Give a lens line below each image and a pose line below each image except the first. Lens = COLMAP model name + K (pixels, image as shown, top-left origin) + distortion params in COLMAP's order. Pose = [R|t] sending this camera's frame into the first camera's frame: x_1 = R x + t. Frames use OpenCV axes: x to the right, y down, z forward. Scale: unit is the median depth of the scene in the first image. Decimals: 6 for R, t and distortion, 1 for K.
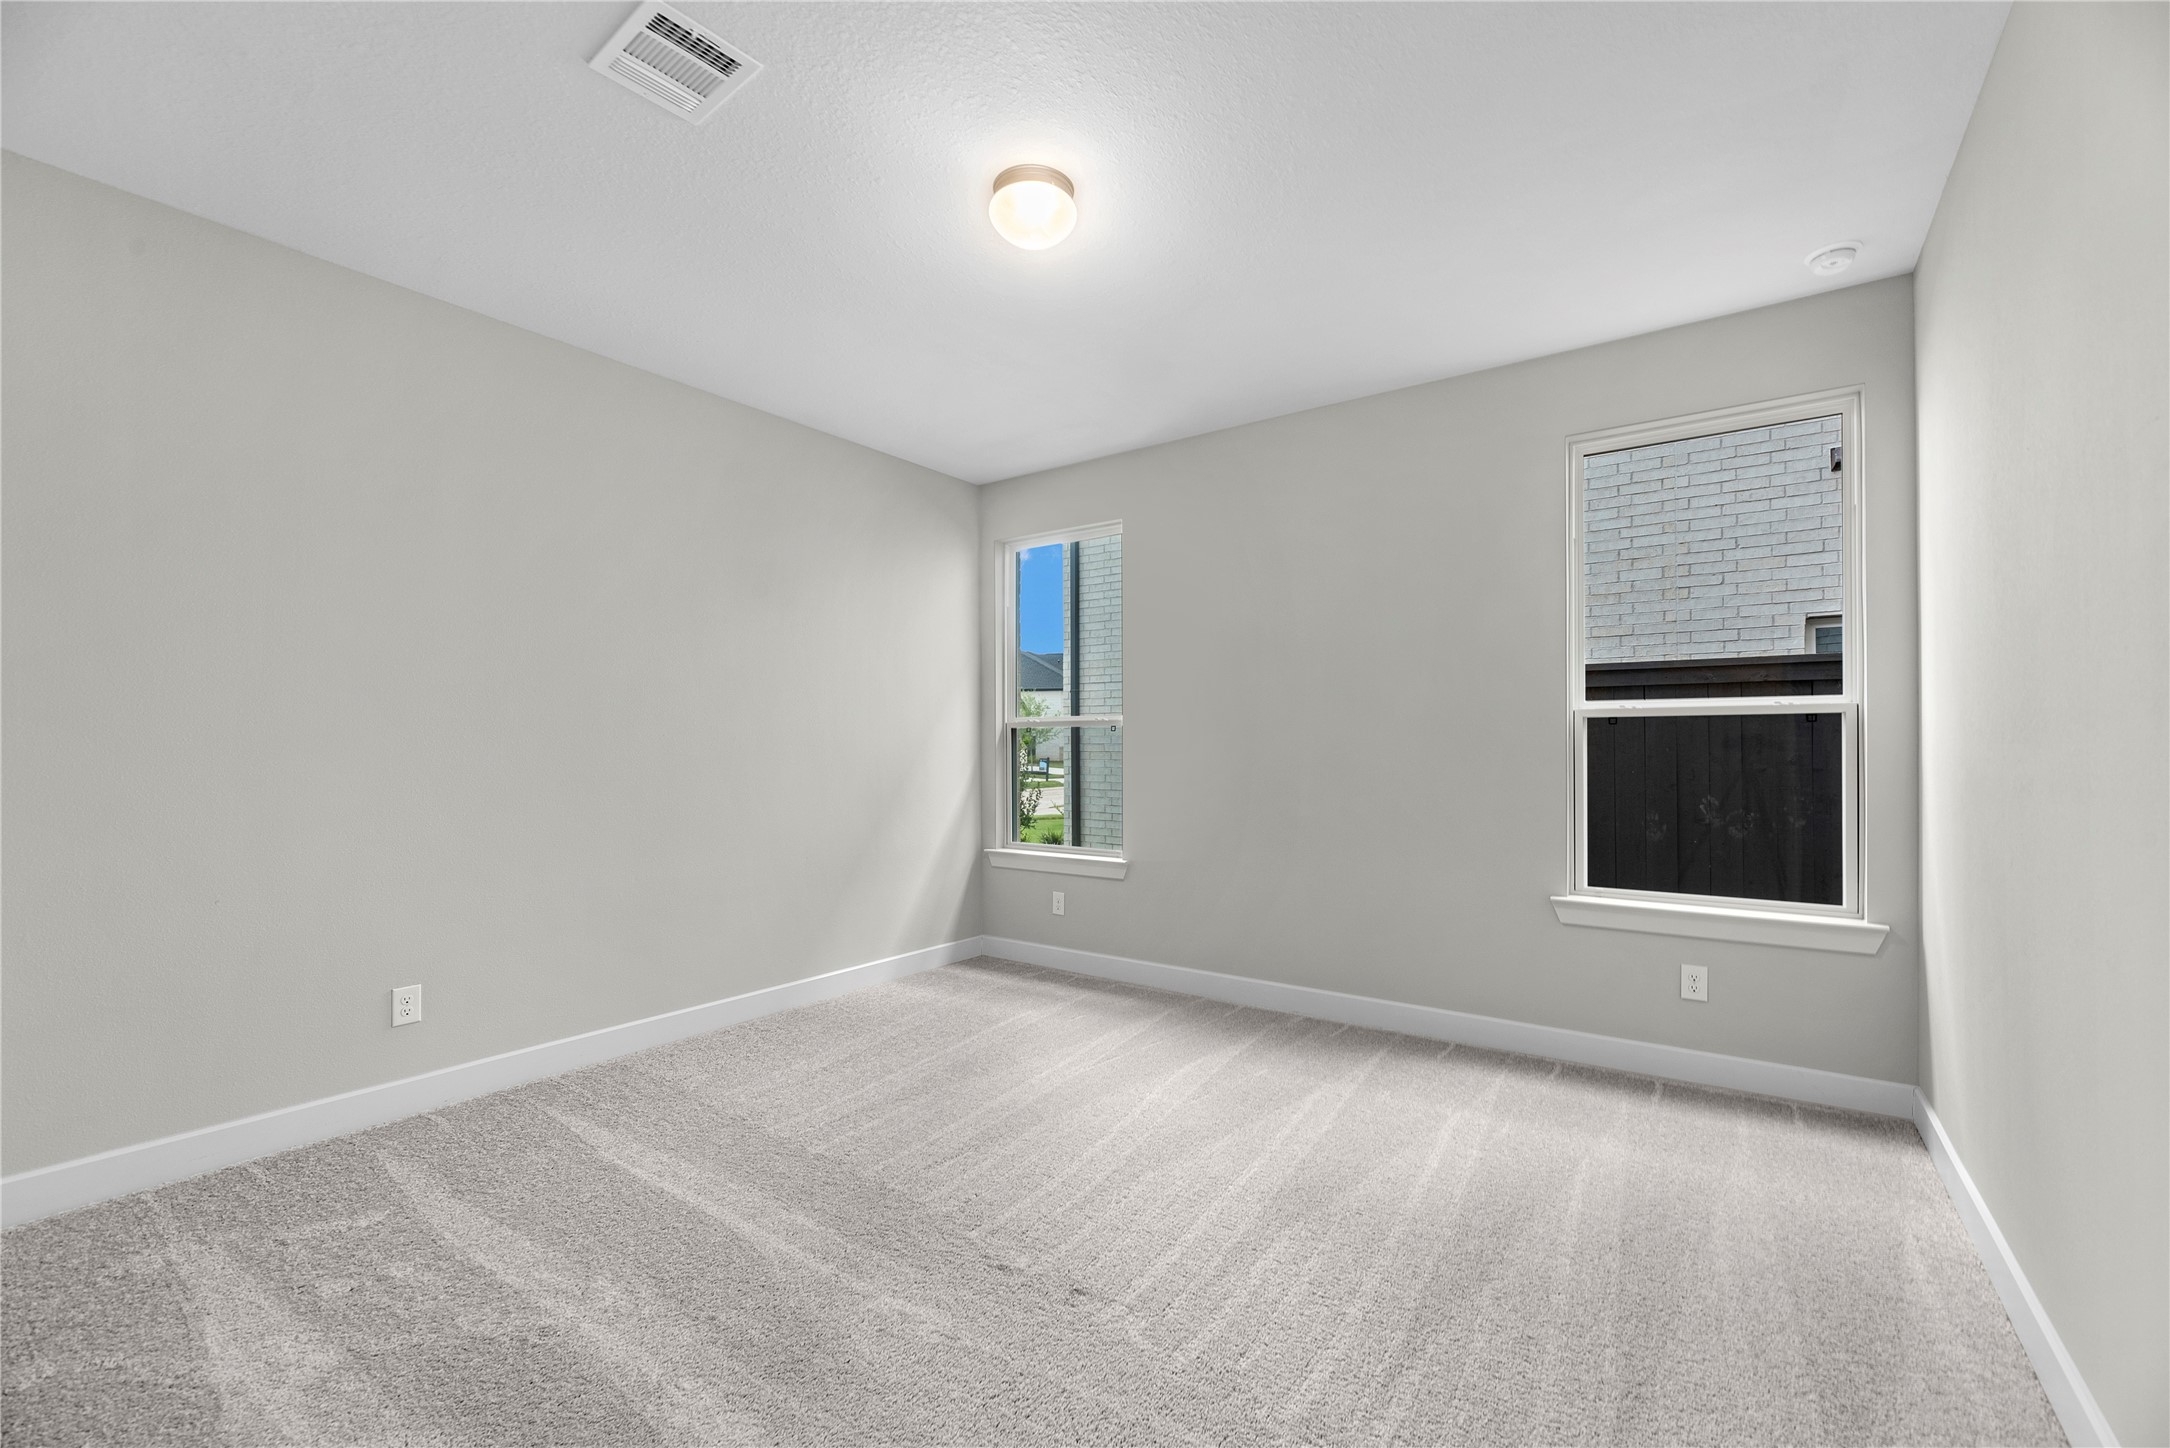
lens RADIAL K [[888.2, 0, 1078.8], [0, 888.2, 726.0], [0, 0, 1]] dist [0.000372, -0.000011]
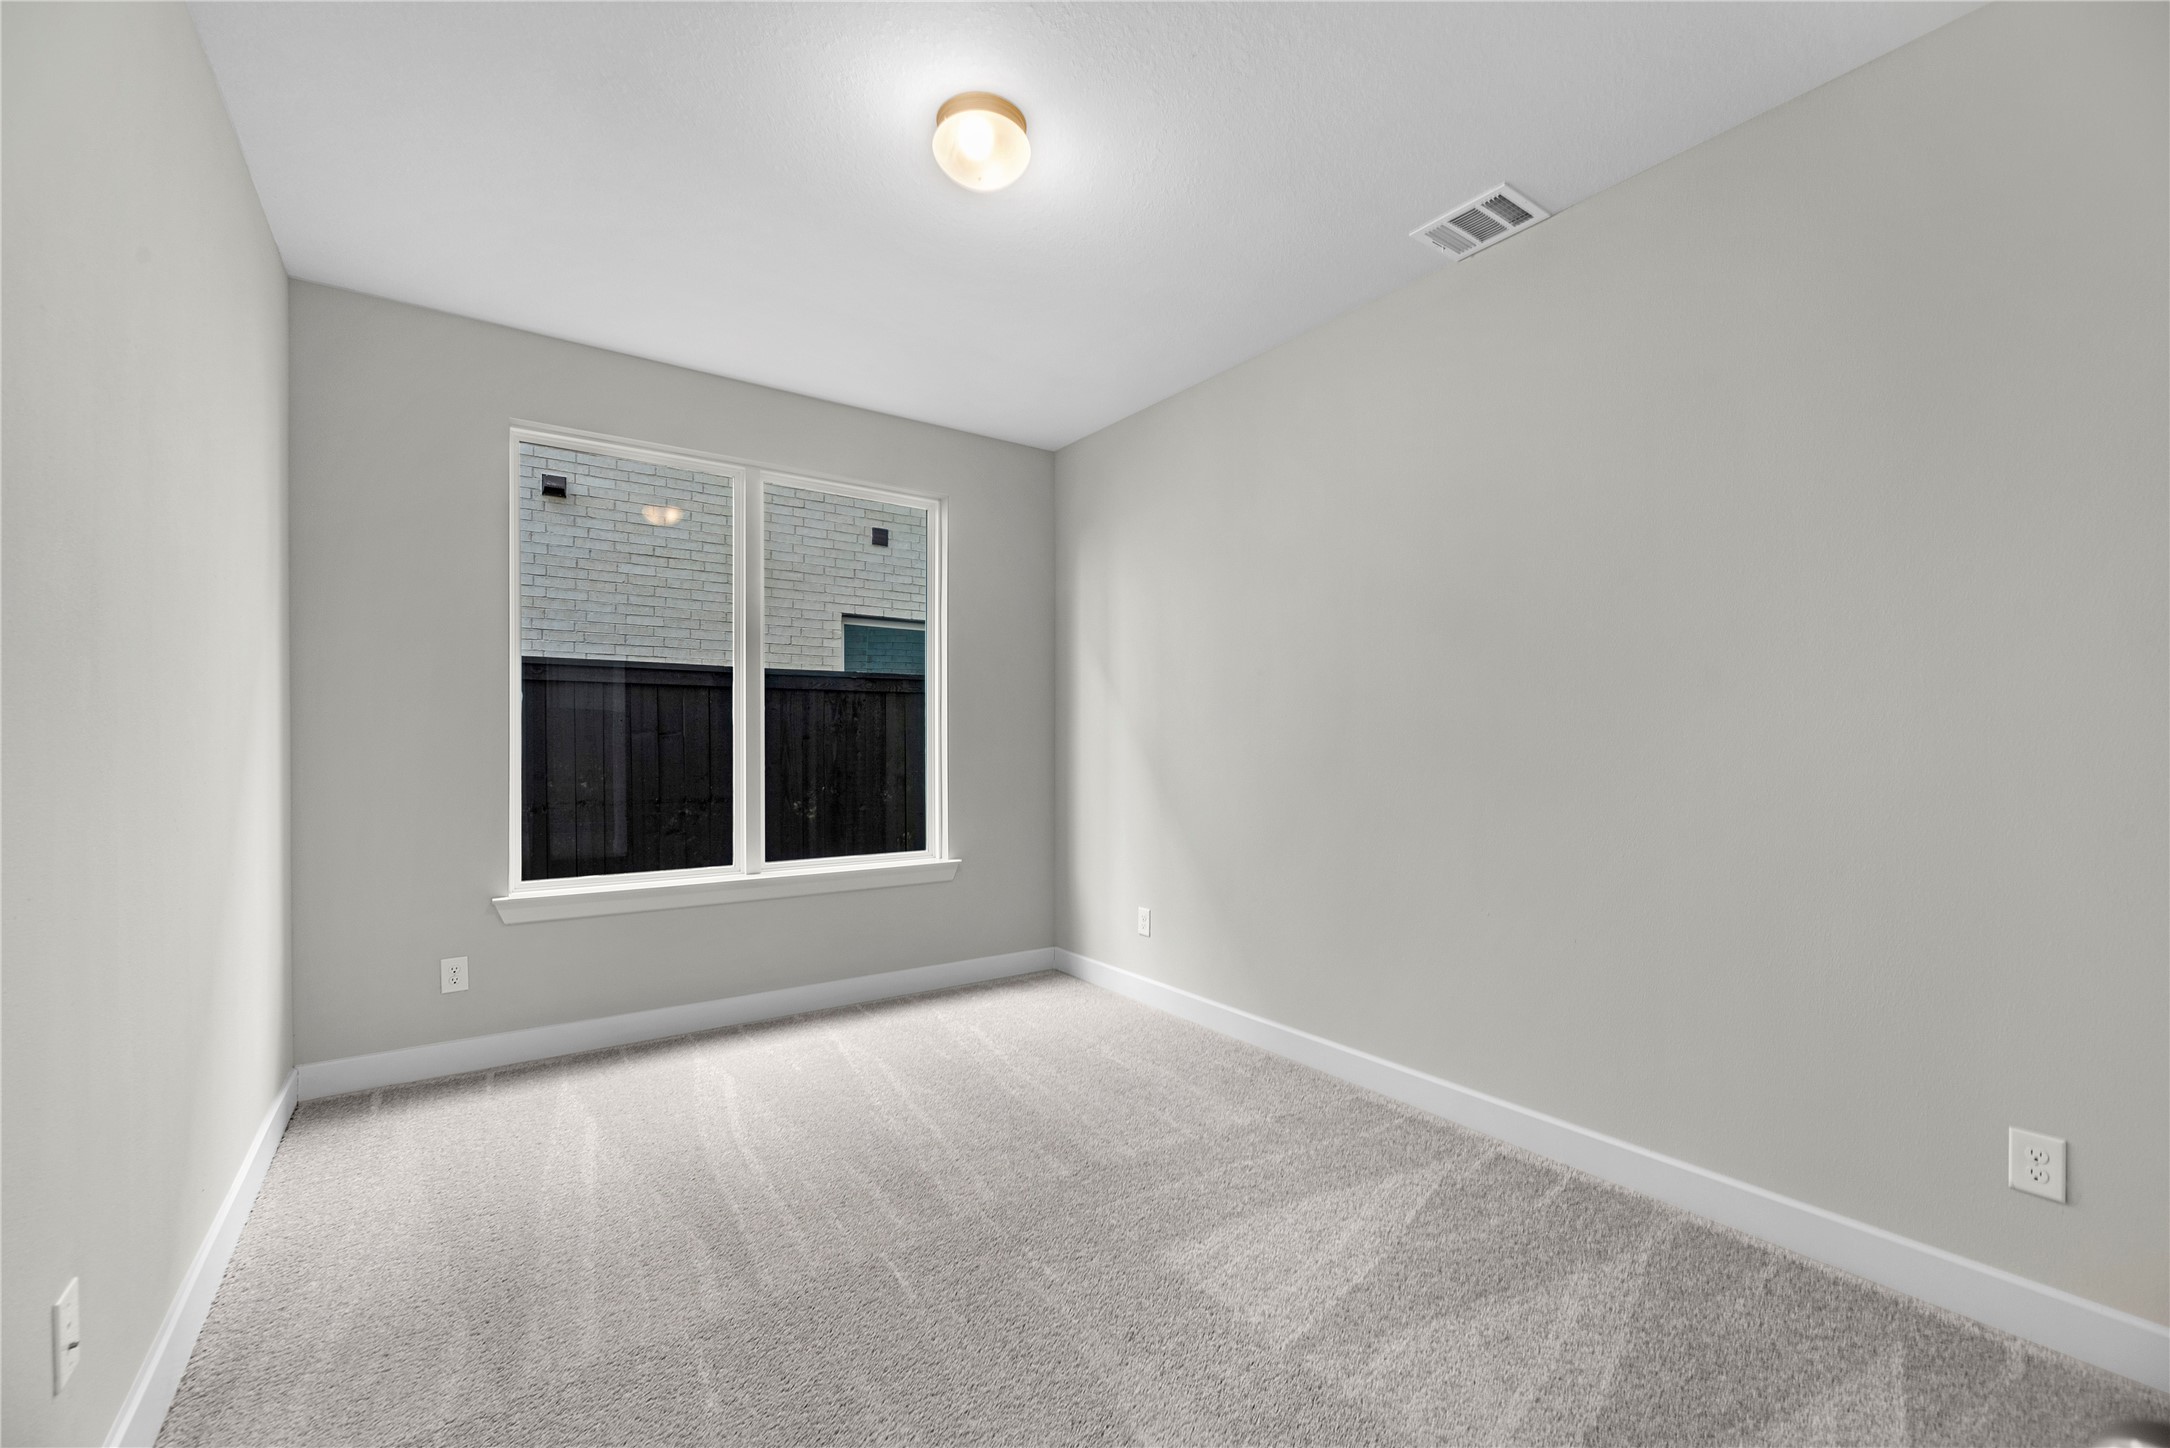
lens RADIAL K [[888.2, 0, 1076.6], [0, 888.2, 741.7], [0, 0, 1]] dist [0.000372, -0.000011]
pose [[0.322352, -0.000283, 0.946620, -0.163187], [-0.024716, 0.999657, 0.008715, 0.002198], [-0.946297, -0.026206, 0.322235, 0.114077]]
